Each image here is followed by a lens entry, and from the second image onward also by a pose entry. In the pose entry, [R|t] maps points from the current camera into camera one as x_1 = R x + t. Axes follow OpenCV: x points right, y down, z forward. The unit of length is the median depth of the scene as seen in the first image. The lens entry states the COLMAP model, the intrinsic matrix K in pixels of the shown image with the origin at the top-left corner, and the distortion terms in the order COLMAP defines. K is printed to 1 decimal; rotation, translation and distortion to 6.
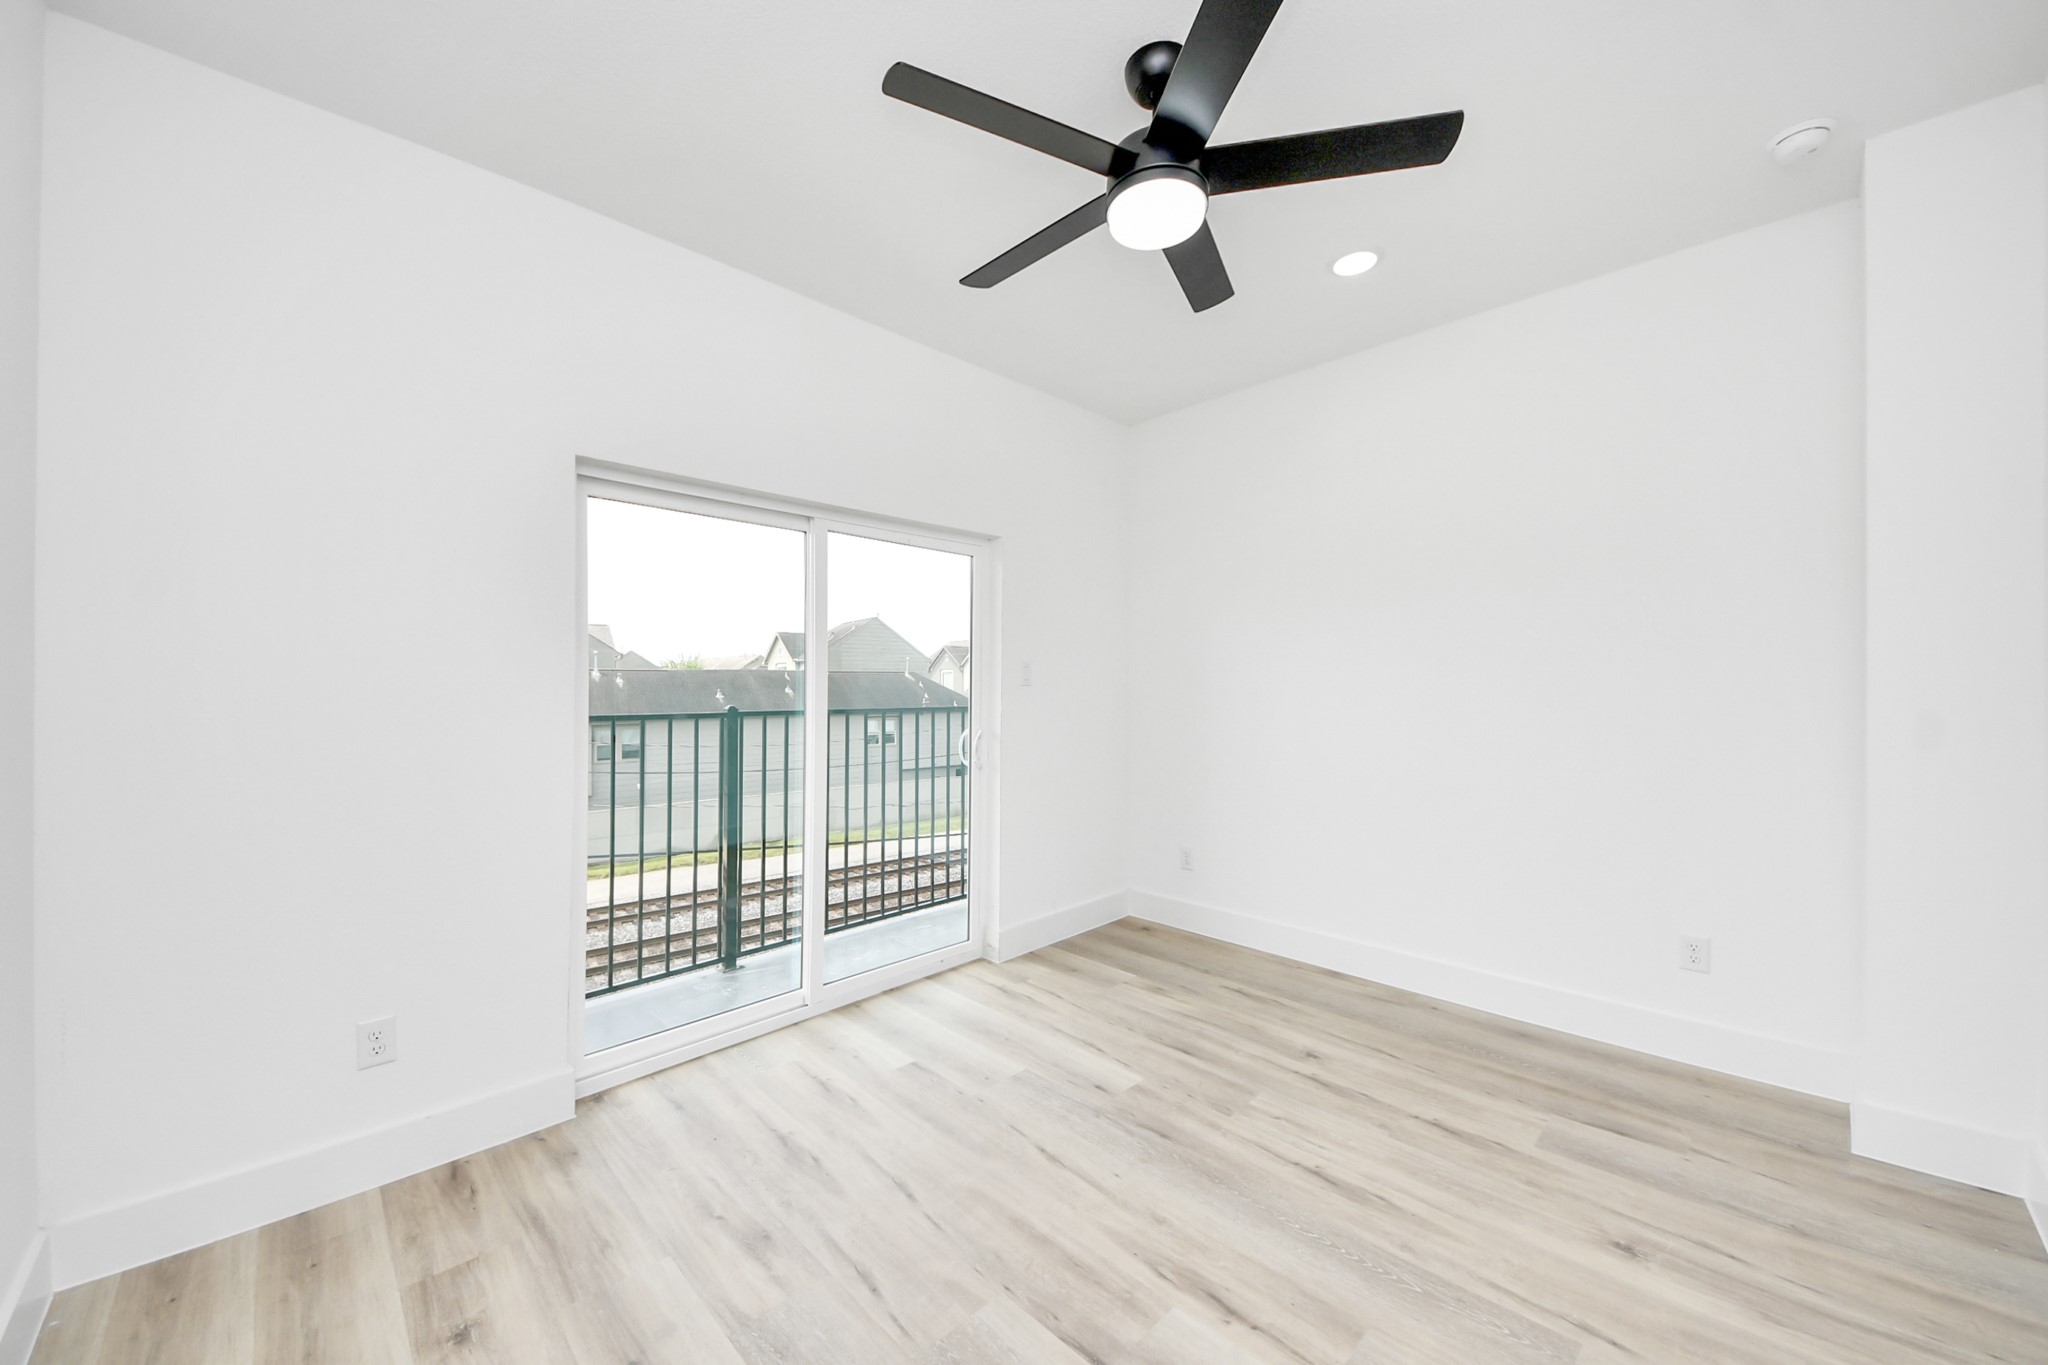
lens RADIAL K [[747.9, 0, 1011.2], [0, 747.9, 690.8], [0, 0, 1]] dist [0.052174, -0.028797]
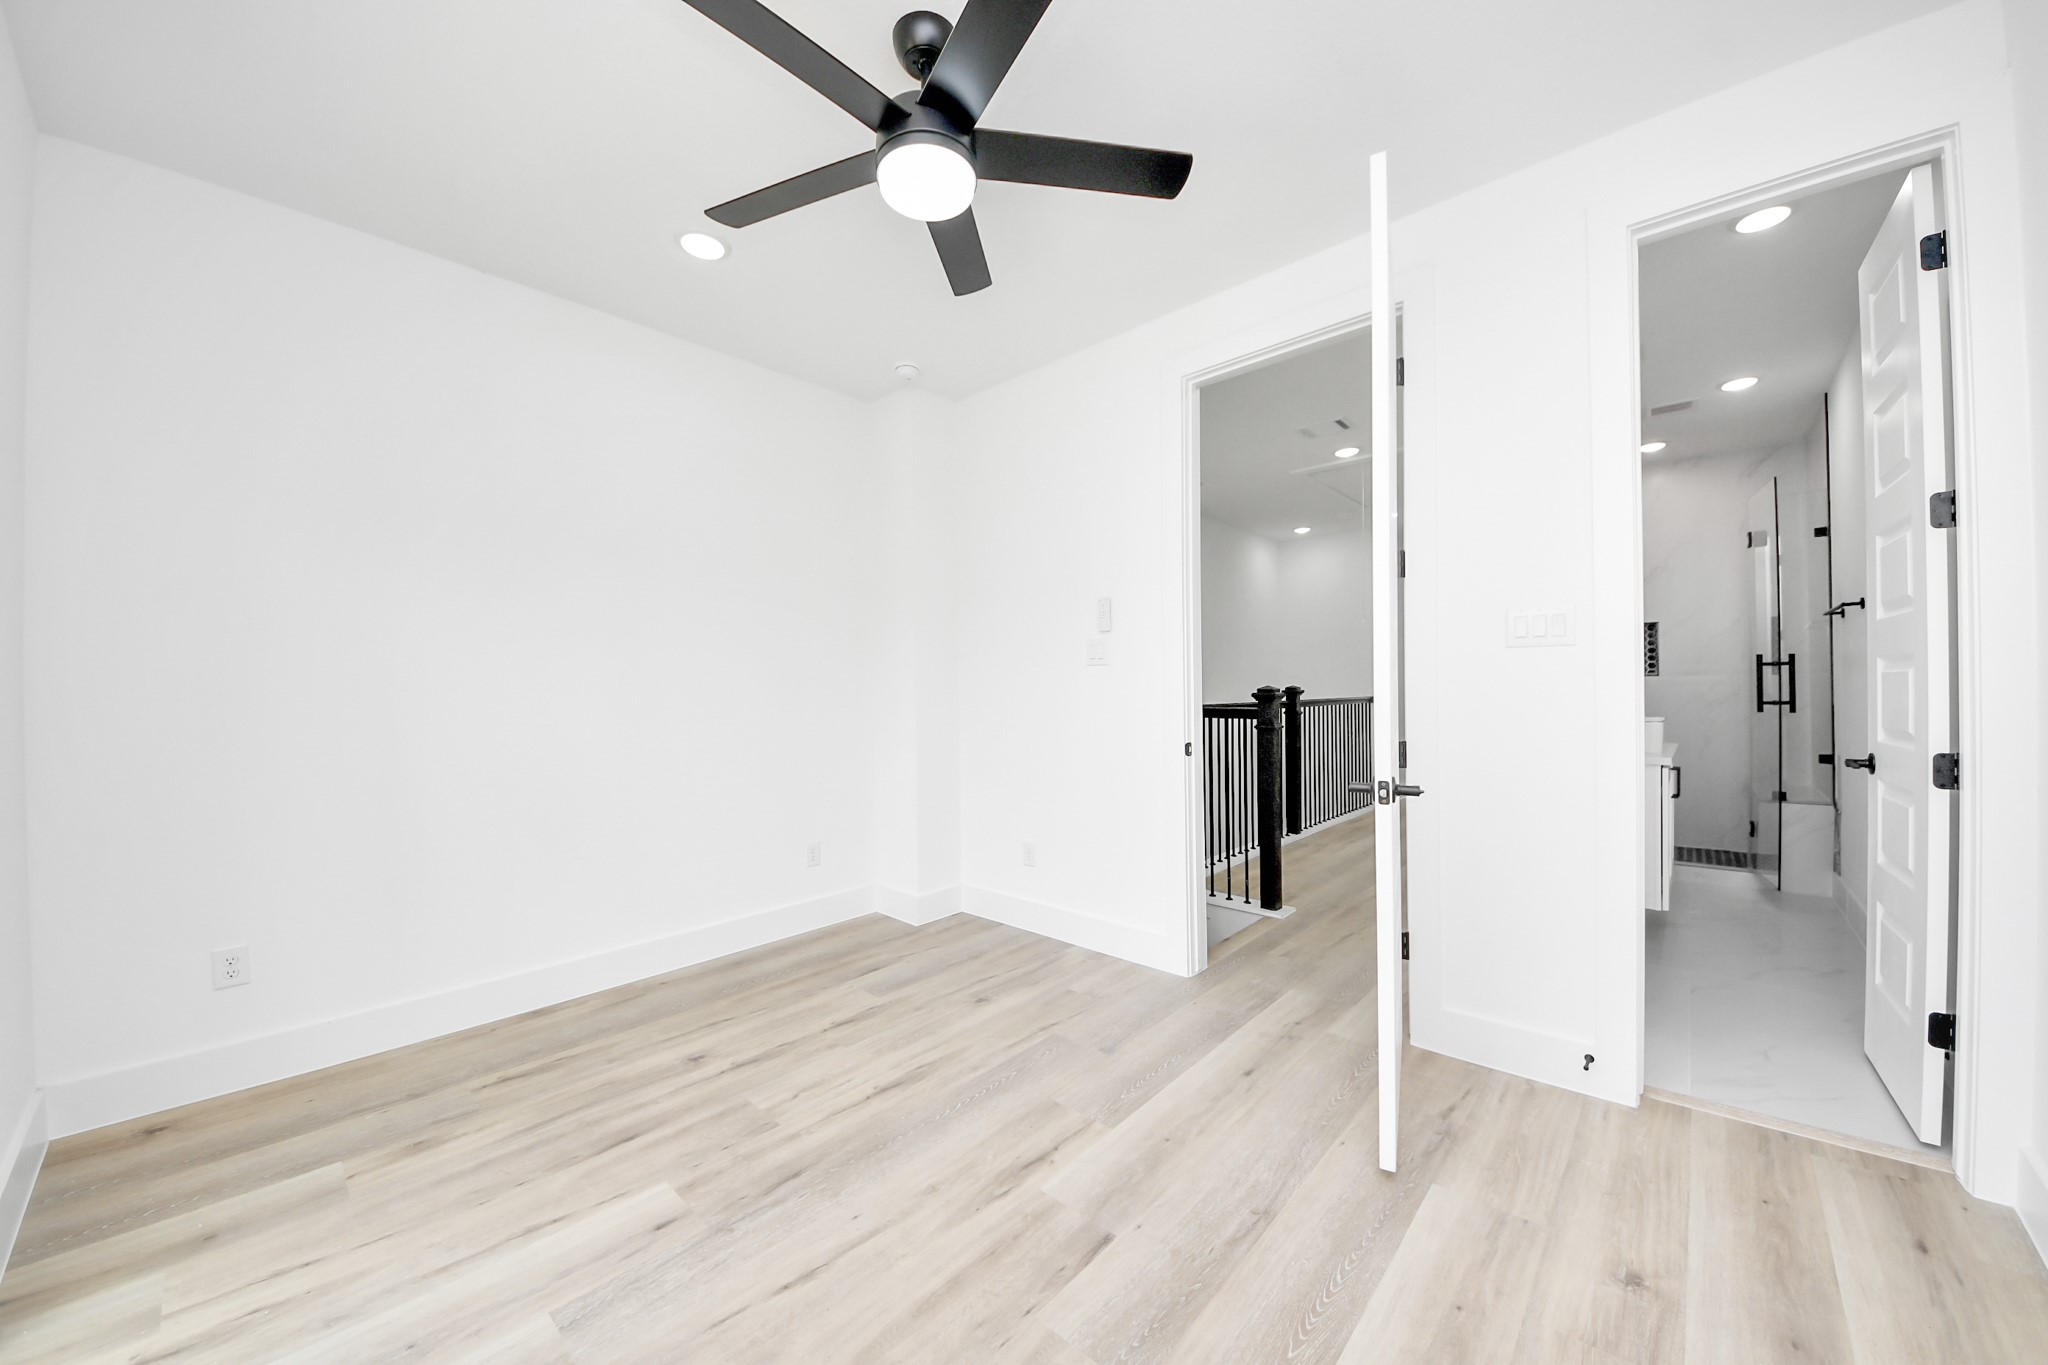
lens RADIAL K [[747.9, 0, 1011.2], [0, 747.9, 690.8], [0, 0, 1]] dist [0.052174, -0.028797]
pose [[-0.048233, 0.002077, 0.998834, -0.642065], [0.012047, 0.999926, -0.001497, 0.037662], [-0.998763, 0.011960, -0.048255, 0.749406]]
